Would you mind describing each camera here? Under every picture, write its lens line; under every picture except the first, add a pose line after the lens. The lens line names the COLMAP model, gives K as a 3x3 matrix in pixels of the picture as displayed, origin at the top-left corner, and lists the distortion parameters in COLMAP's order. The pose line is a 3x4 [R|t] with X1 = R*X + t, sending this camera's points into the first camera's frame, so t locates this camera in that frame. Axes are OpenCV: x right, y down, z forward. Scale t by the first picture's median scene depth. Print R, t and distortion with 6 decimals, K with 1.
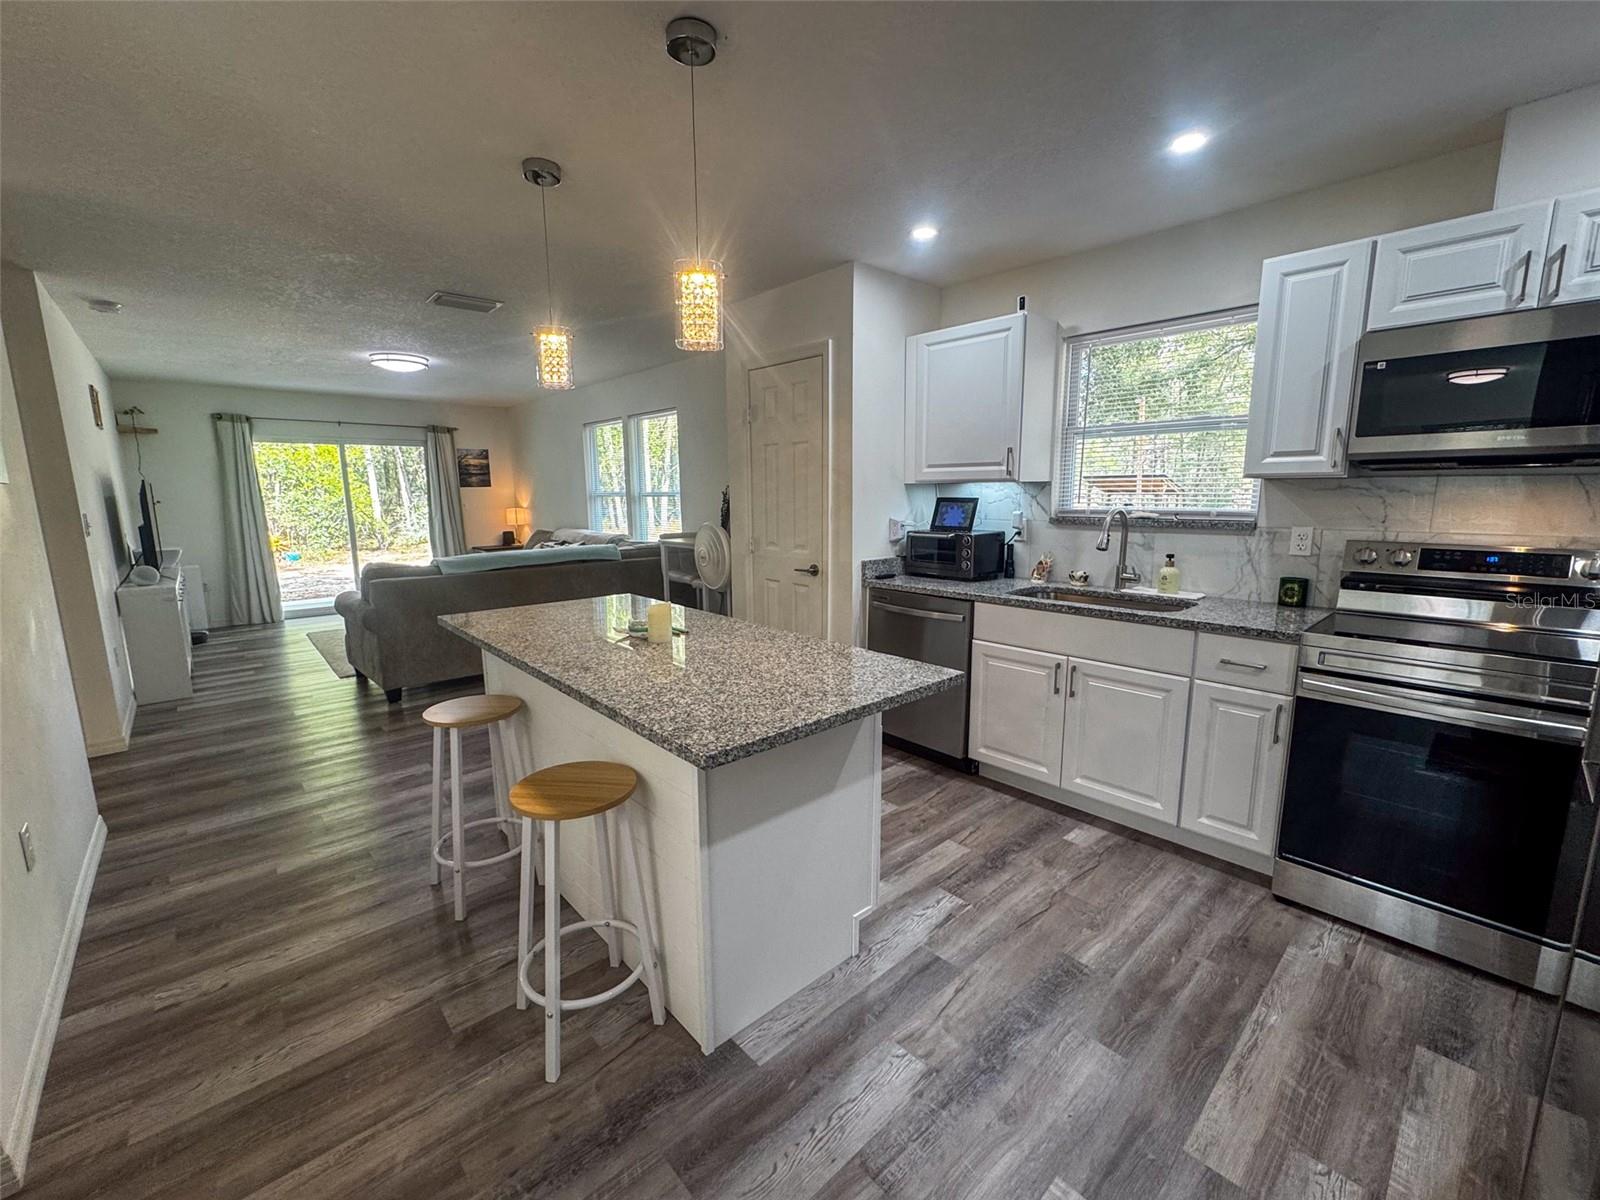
lens RADIAL K [[650.4, 0, 791.7], [0, 650.4, 602.3], [0, 0, 1]] dist [-0.001512, 0.000162]
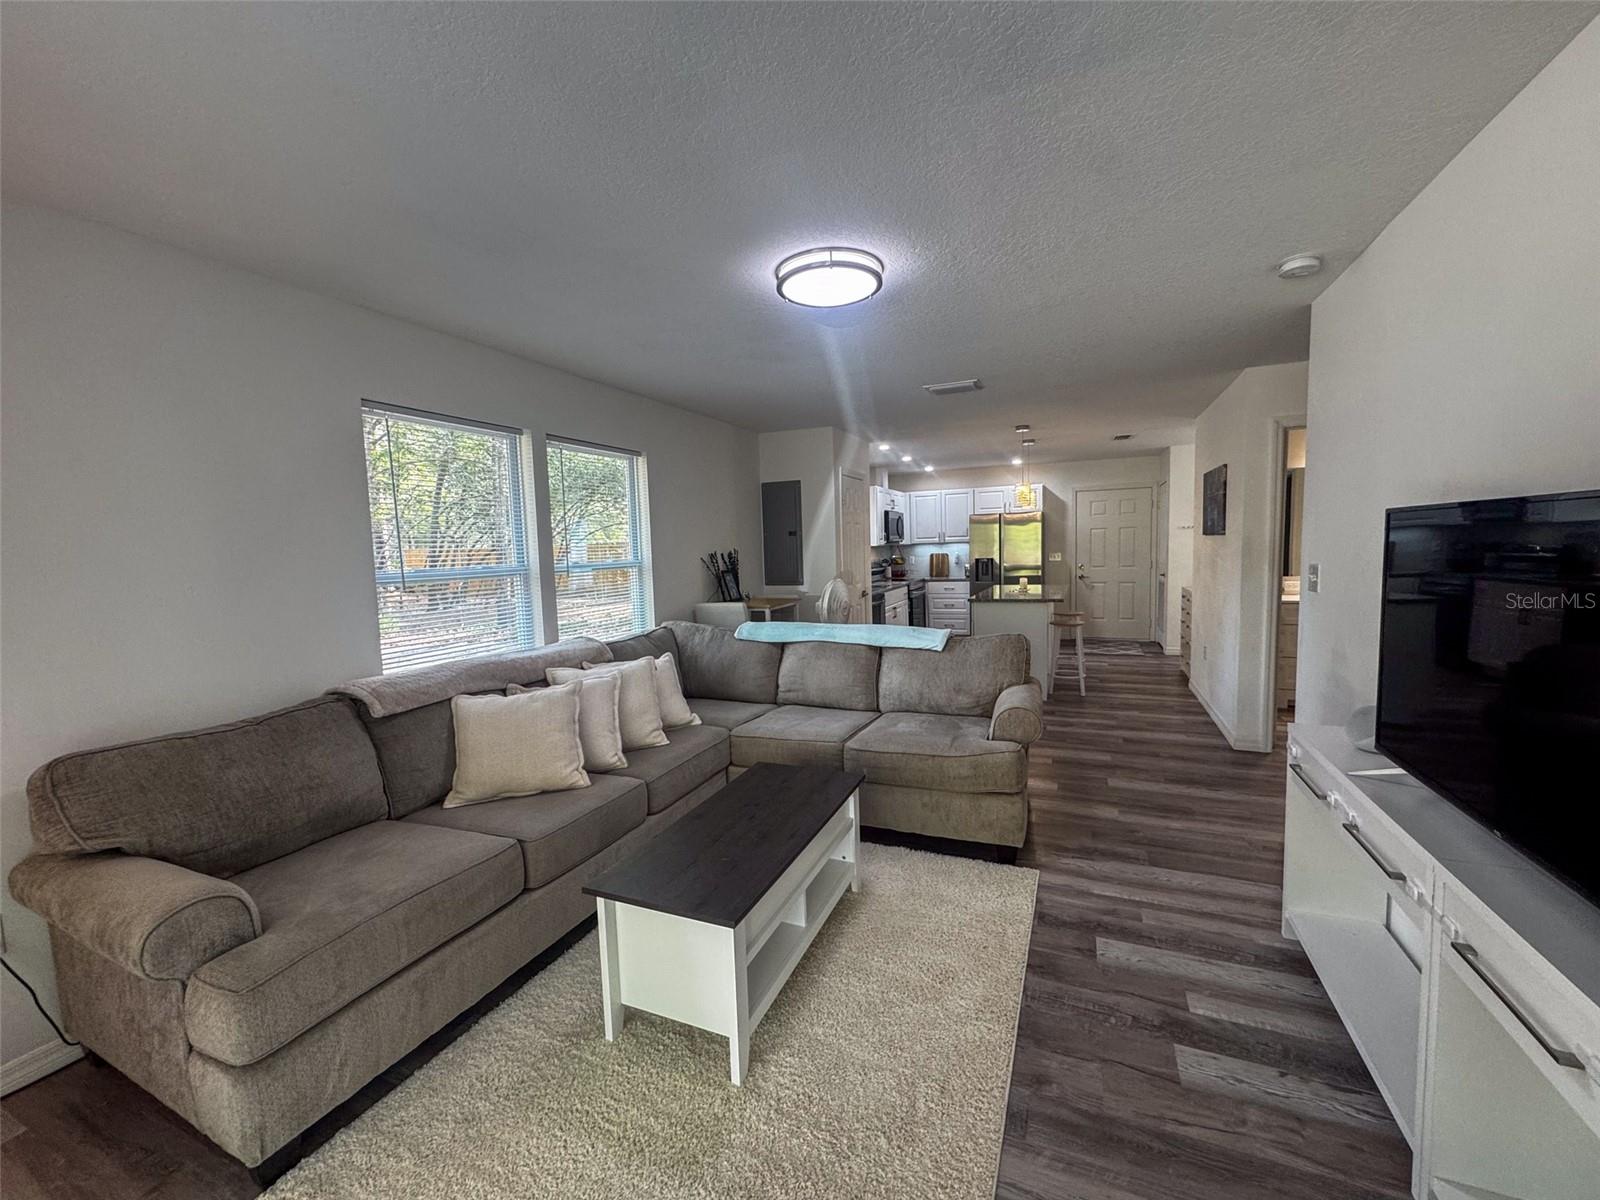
lens RADIAL K [[642.0, 0, 800.0], [0, 642.0, 600.0], [0, 0, 1]] dist [0.003197, 0.000116]
pose [[-0.415574, -0.058497, 0.907676, -1.592255], [0.187283, 0.971043, 0.148327, -0.350755], [-0.890069, 0.231633, -0.392585, 1.964325]]
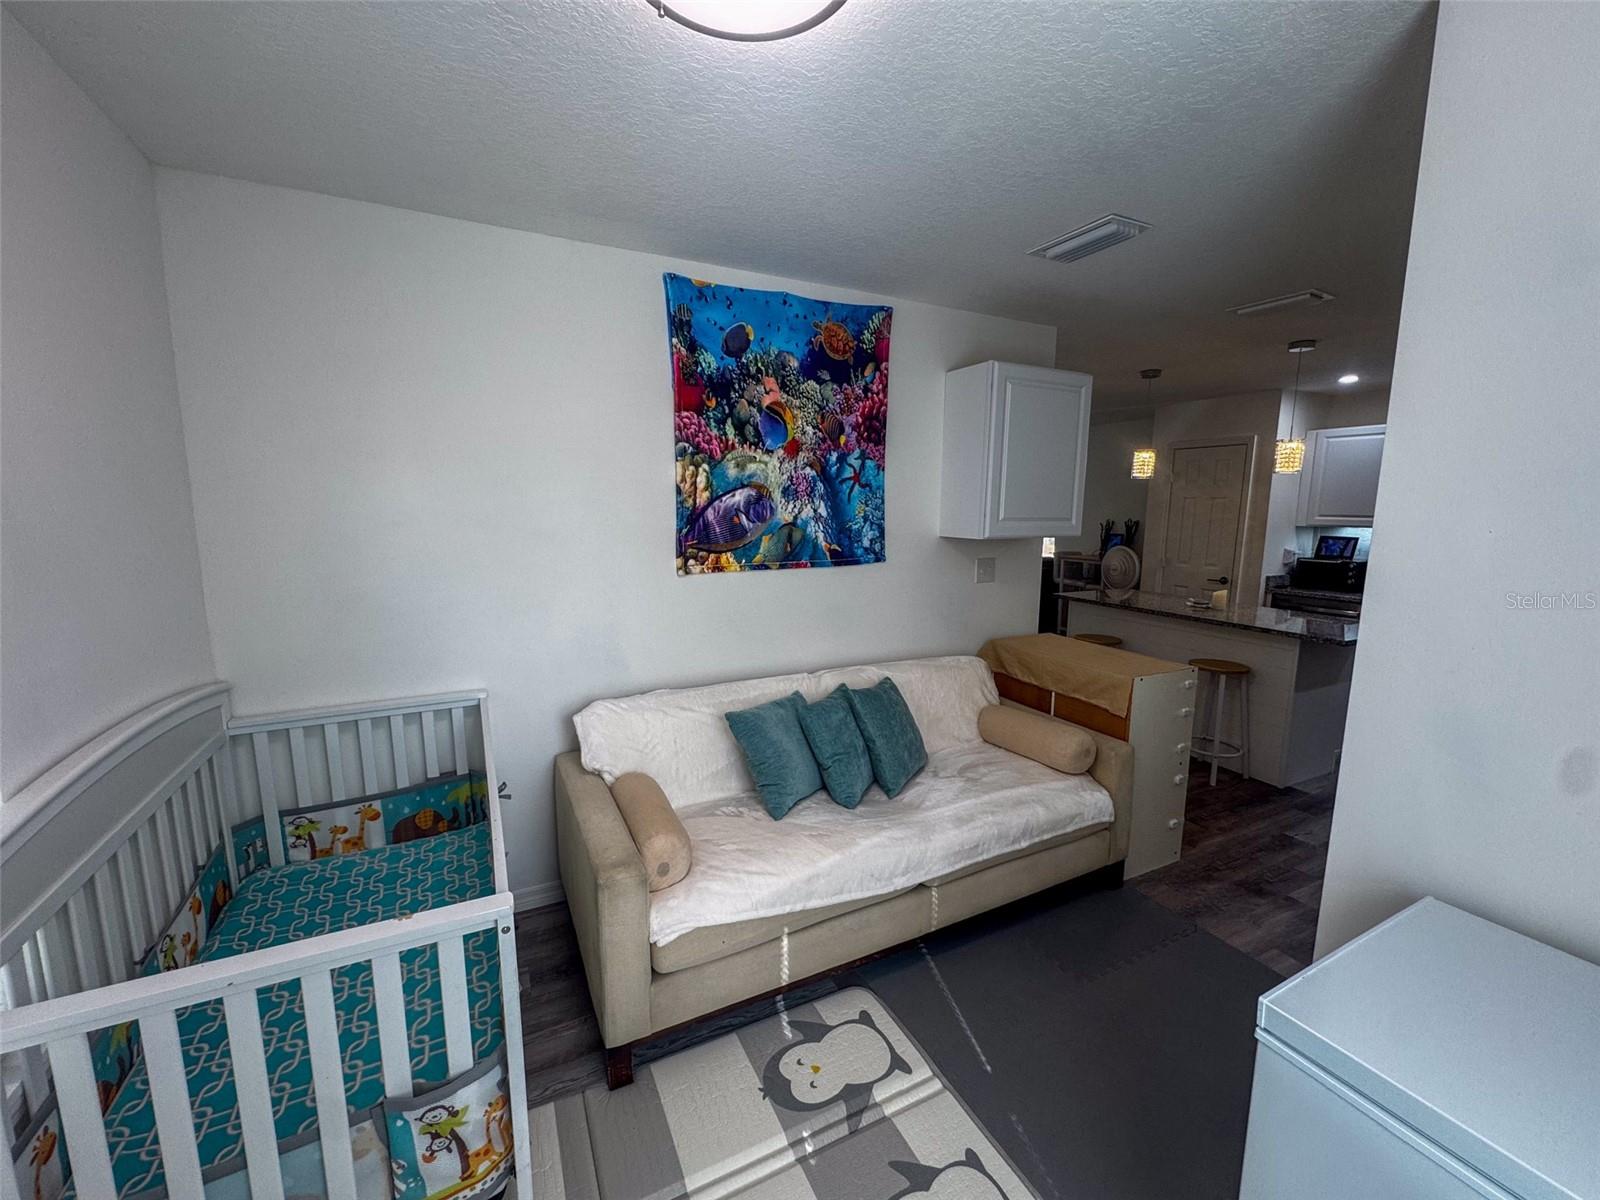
lens RADIAL K [[642.0, 0, 800.0], [0, 642.0, 600.0], [0, 0, 1]] dist [0.003197, 0.000116]
pose [[0.965270, 0.054544, -0.255499, -0.567752], [-0.060091, 0.998095, -0.013949, 0.080914], [0.254251, 0.028818, 0.966709, -0.753824]]
